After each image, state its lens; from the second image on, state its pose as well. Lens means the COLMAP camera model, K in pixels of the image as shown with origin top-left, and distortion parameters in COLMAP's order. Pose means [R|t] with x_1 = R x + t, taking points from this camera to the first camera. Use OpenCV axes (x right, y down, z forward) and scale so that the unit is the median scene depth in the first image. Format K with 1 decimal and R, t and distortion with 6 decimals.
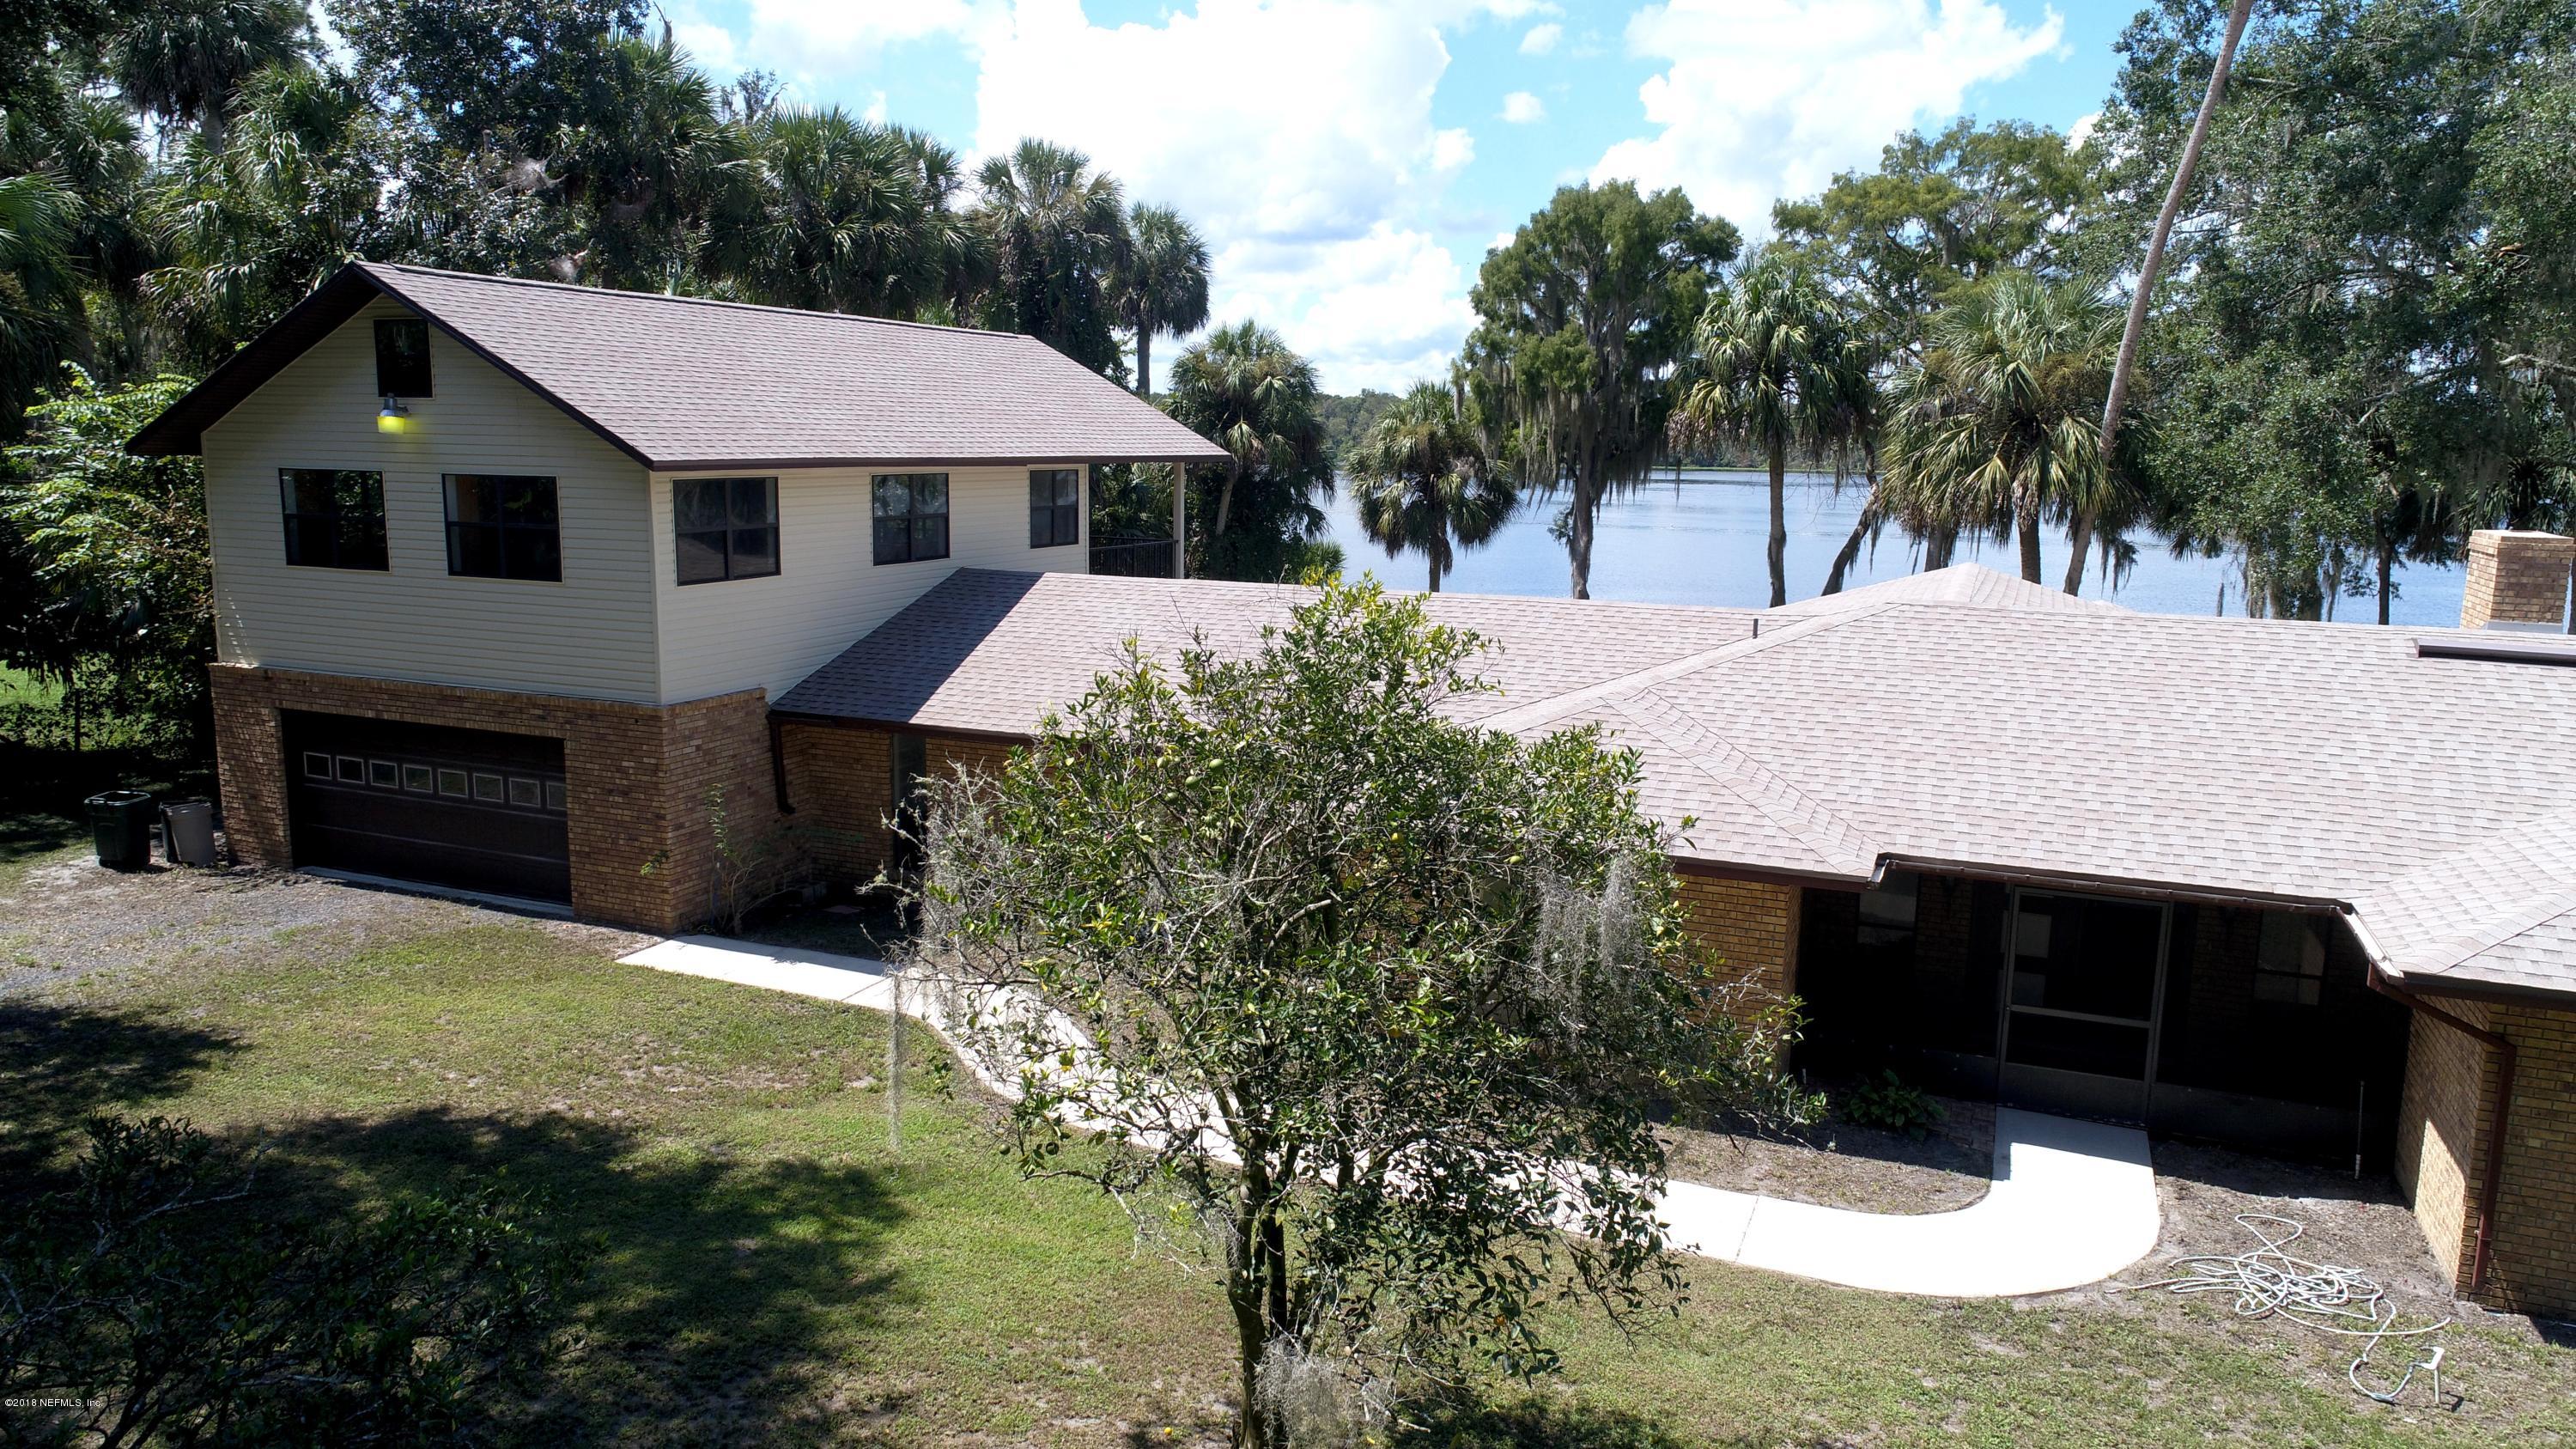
lens RADIAL K [[1728.2, 0, 1288.0], [0, 1728.2, 724.5], [0, 0, 1]] dist [0.002793, -0.001085]
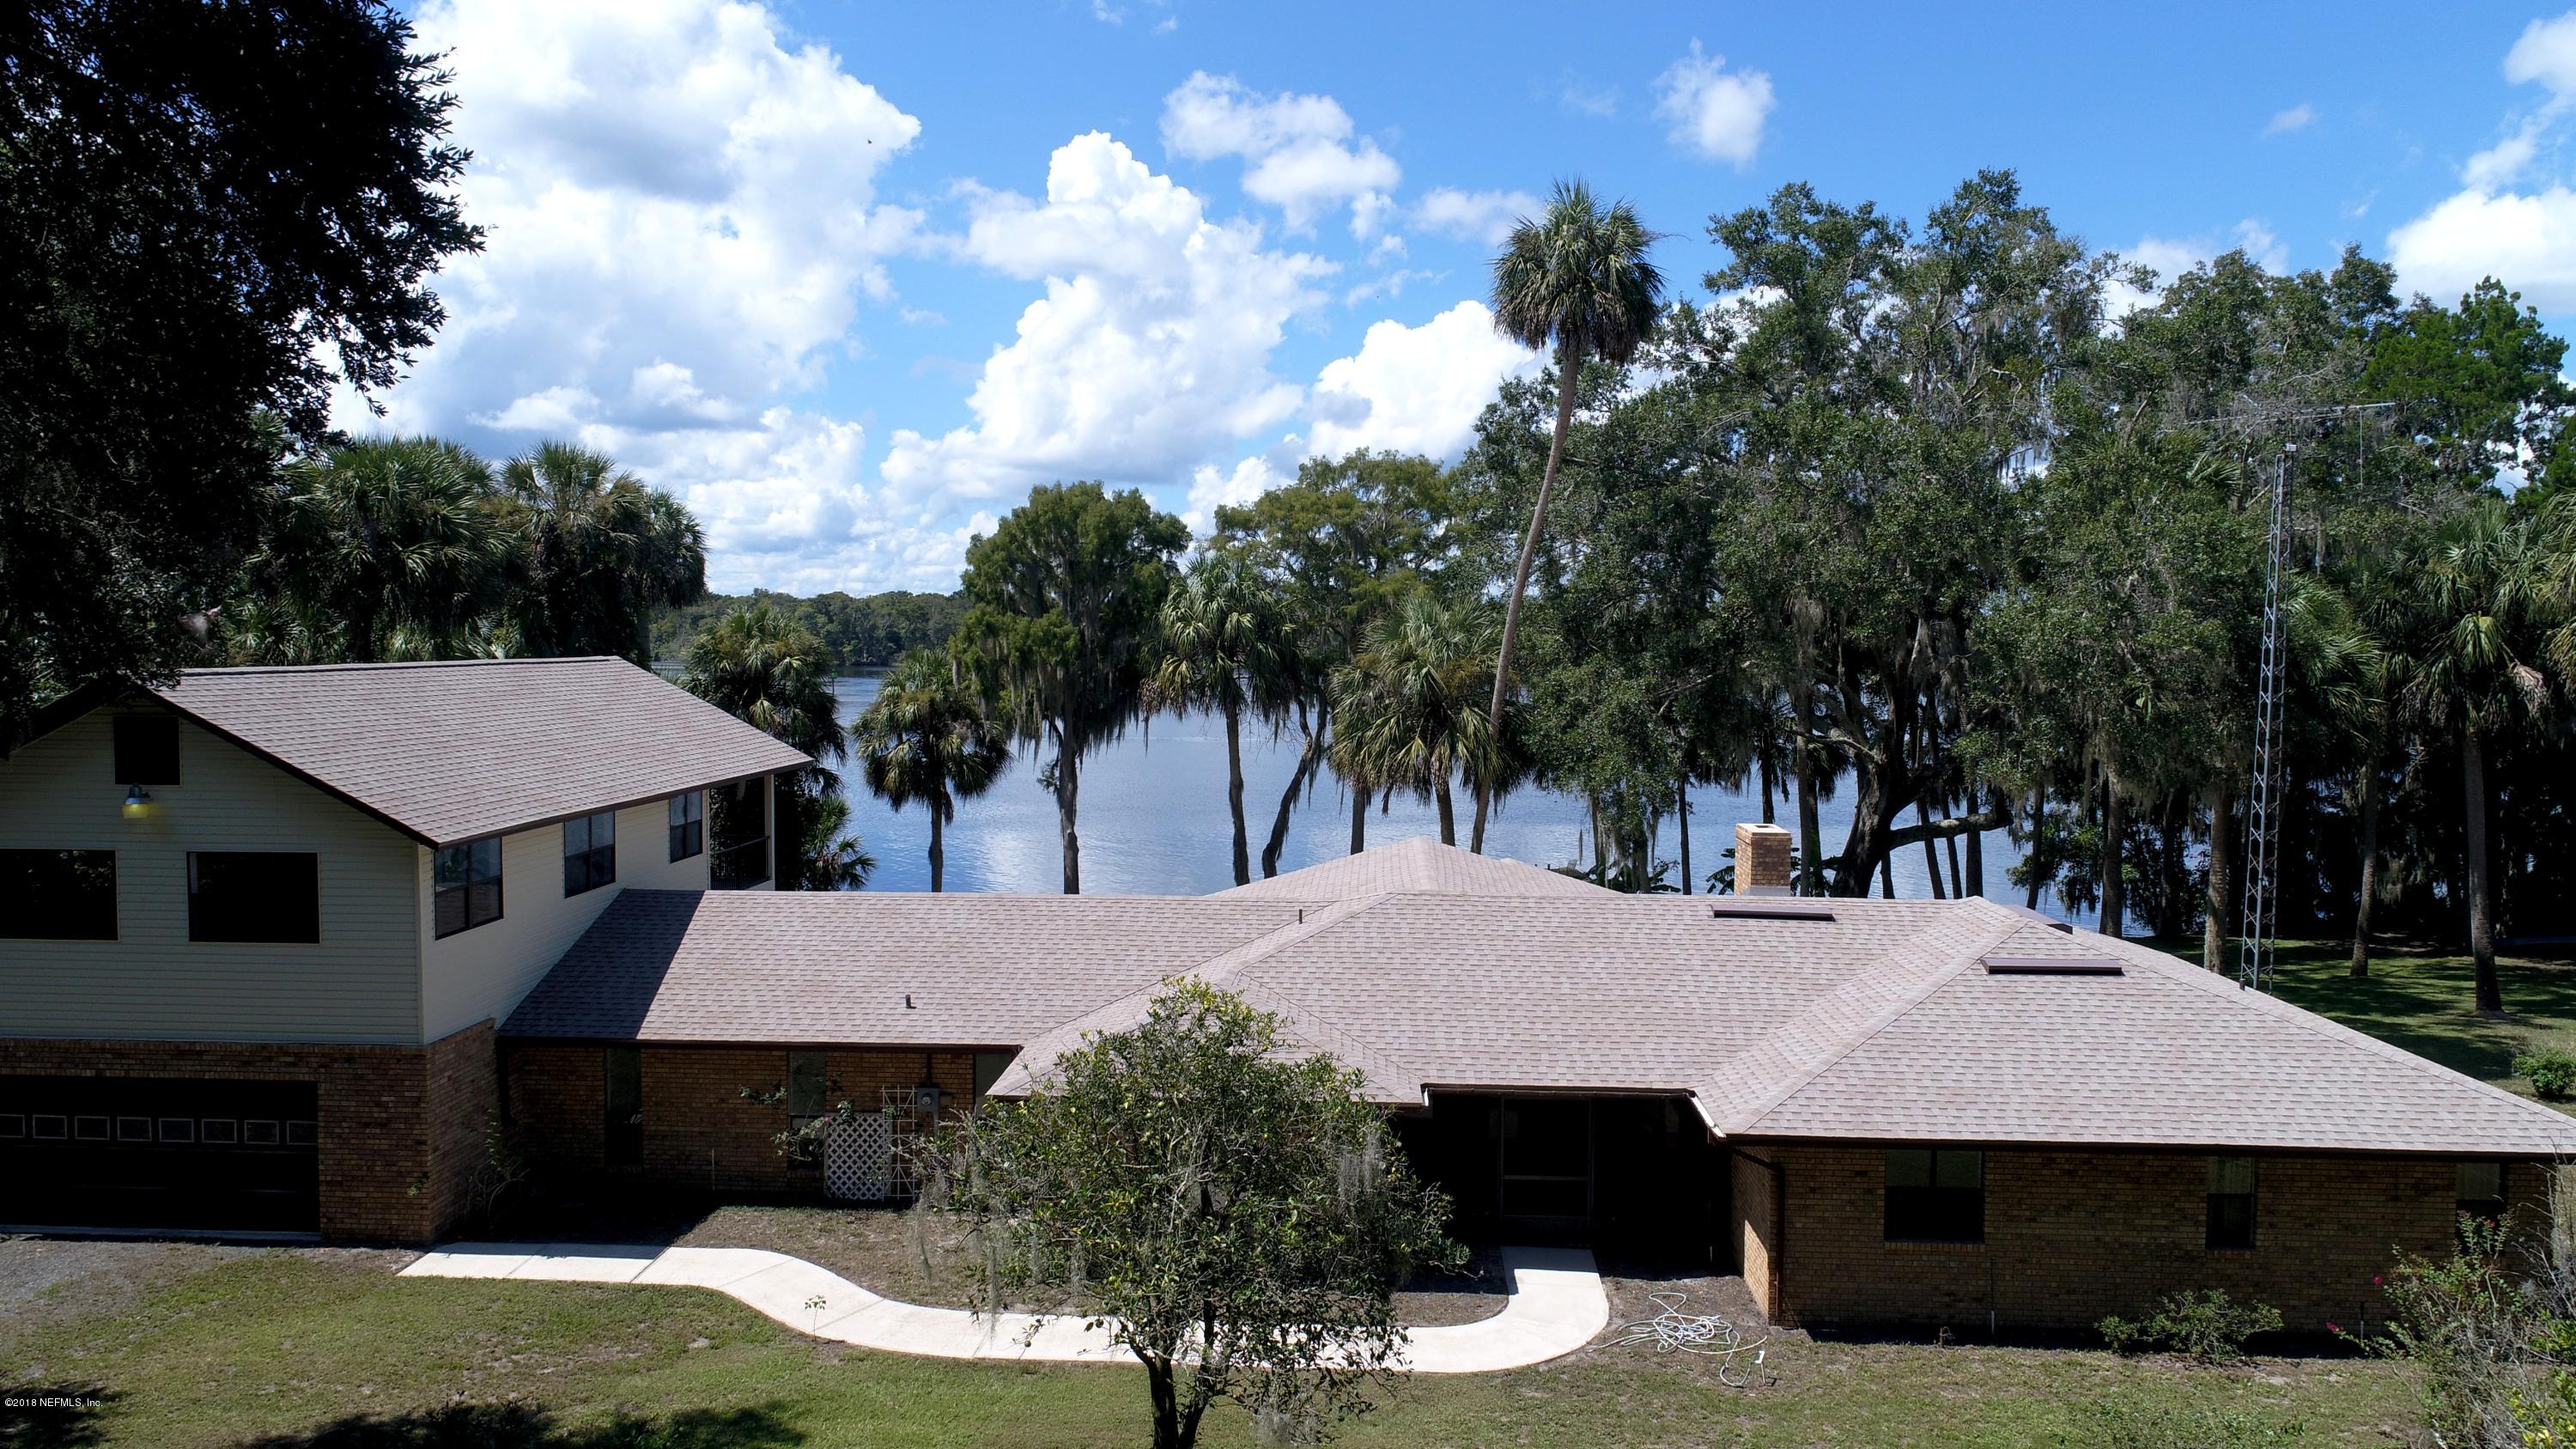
lens RADIAL K [[1733.8, 0, 1288.0], [0, 1733.8, 724.5], [0, 0, 1]] dist [0.003752, -0.000263]
pose [[0.940758, -0.028734, 0.337860, -0.185799], [0.065369, 0.993080, -0.097561, -0.067011], [-0.332719, 0.113867, 0.936126, -0.285990]]
